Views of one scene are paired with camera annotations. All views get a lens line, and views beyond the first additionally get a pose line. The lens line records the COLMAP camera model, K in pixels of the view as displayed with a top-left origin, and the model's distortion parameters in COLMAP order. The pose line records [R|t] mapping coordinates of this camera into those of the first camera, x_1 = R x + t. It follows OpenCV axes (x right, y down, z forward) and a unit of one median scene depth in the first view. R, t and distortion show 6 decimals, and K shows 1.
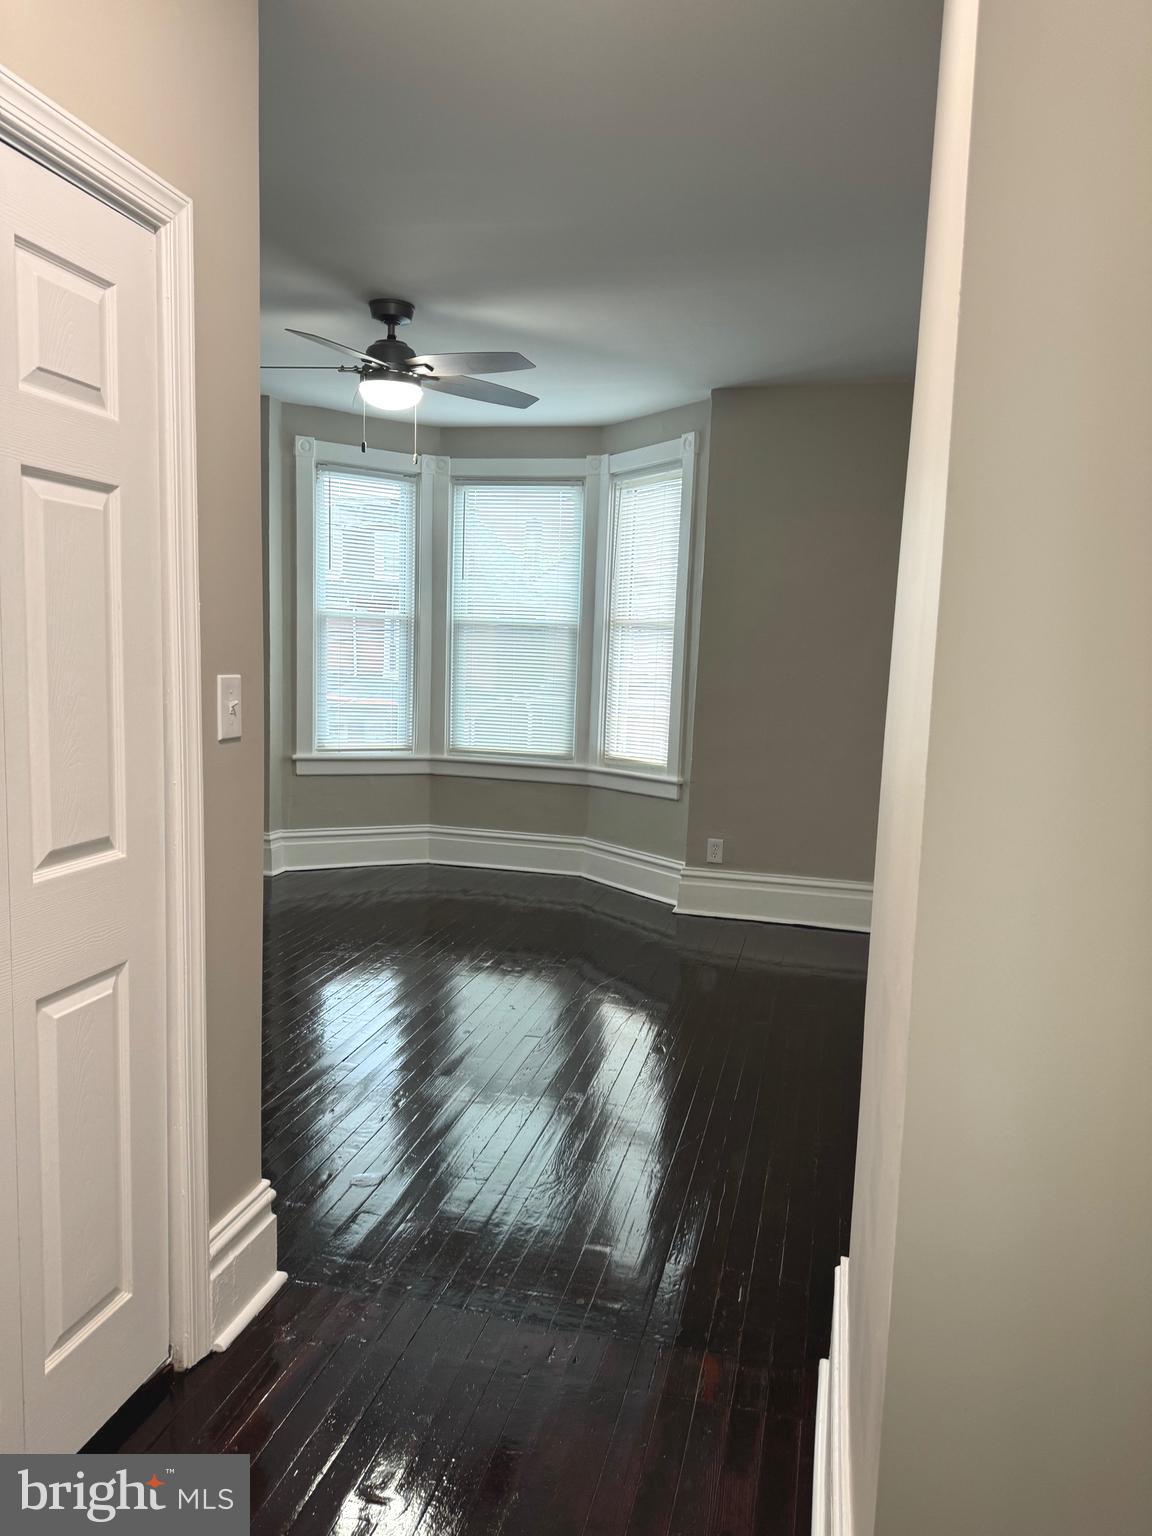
lens RADIAL K [[1054.2, 0, 576.0], [0, 1054.2, 768.0], [0, 0, 1]] dist [0.107497, -0.097975]
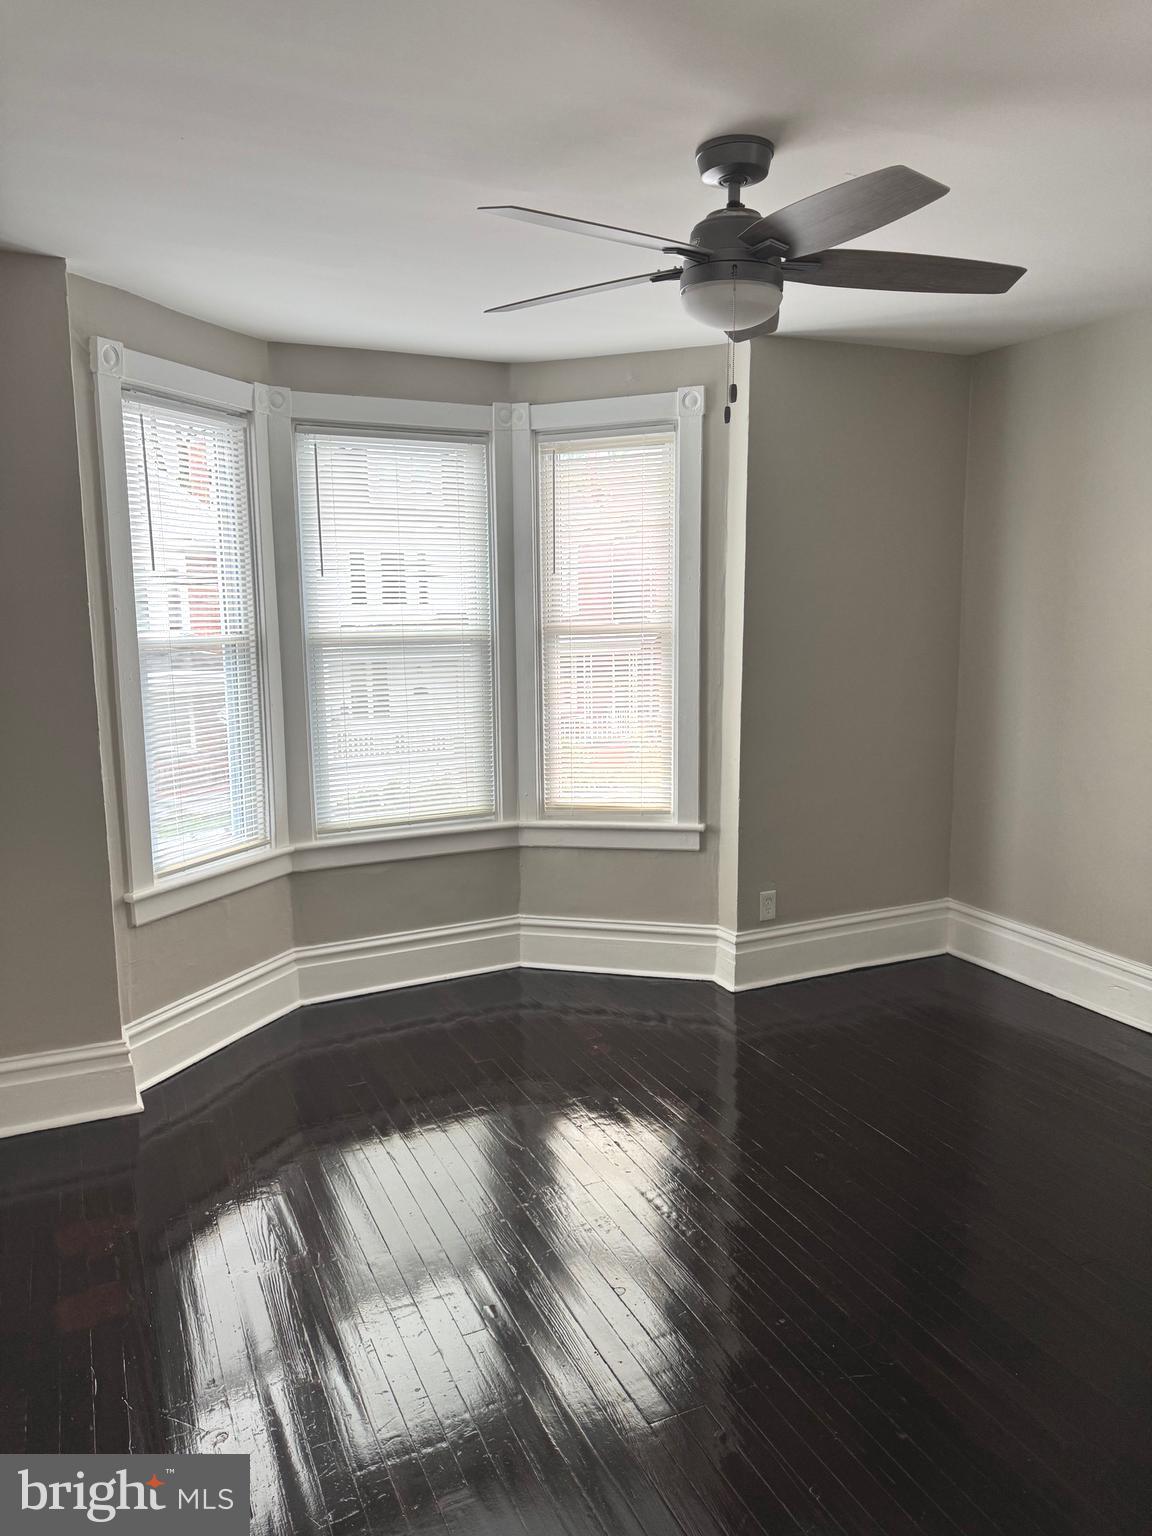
lens RADIAL K [[1068.6, 0, 576.0], [0, 1068.6, 768.0], [0, 0, 1]] dist [0.109943, -0.157305]
pose [[0.775036, -0.143909, 0.615312, -0.430765], [0.112482, 0.989591, 0.089765, -0.106381], [-0.621825, -0.000360, 0.783156, 0.385512]]
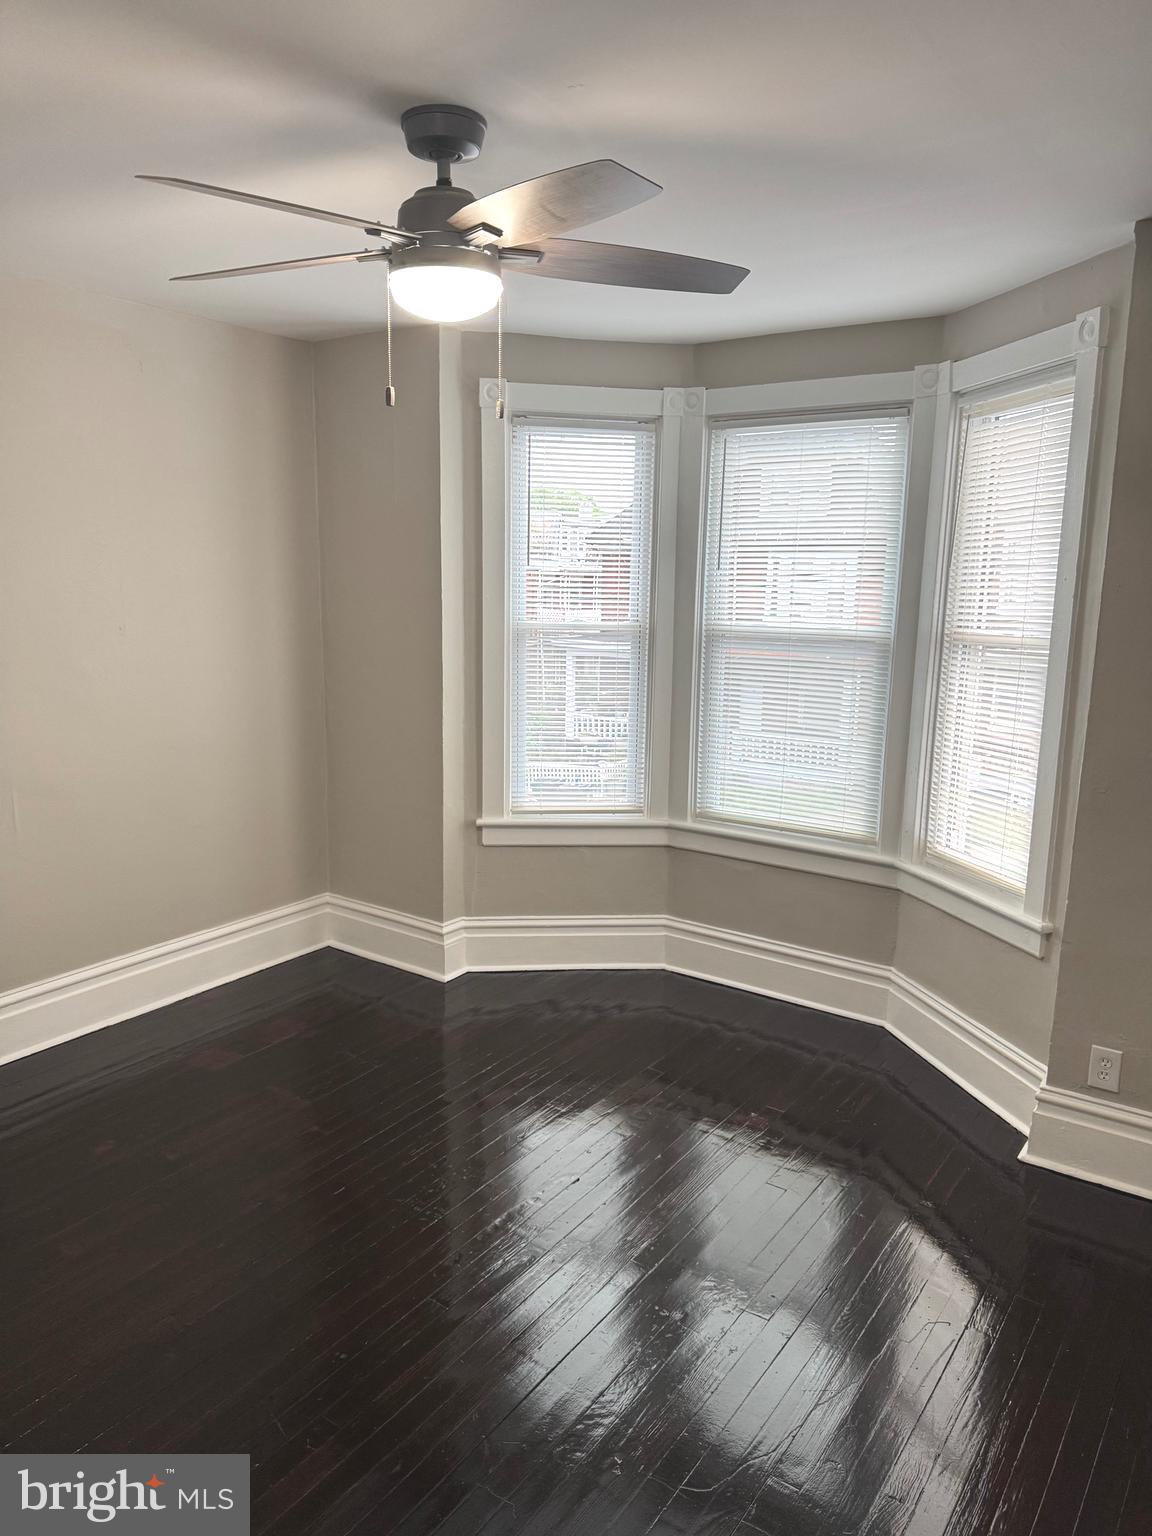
lens RADIAL K [[1068.6, 0, 576.0], [0, 1068.6, 768.0], [0, 0, 1]] dist [0.109943, -0.157305]
pose [[0.932531, 0.046586, -0.358072, 0.062187], [-0.024954, 0.997586, 0.064801, -0.097589], [0.360227, -0.051494, 0.931442, 0.331386]]
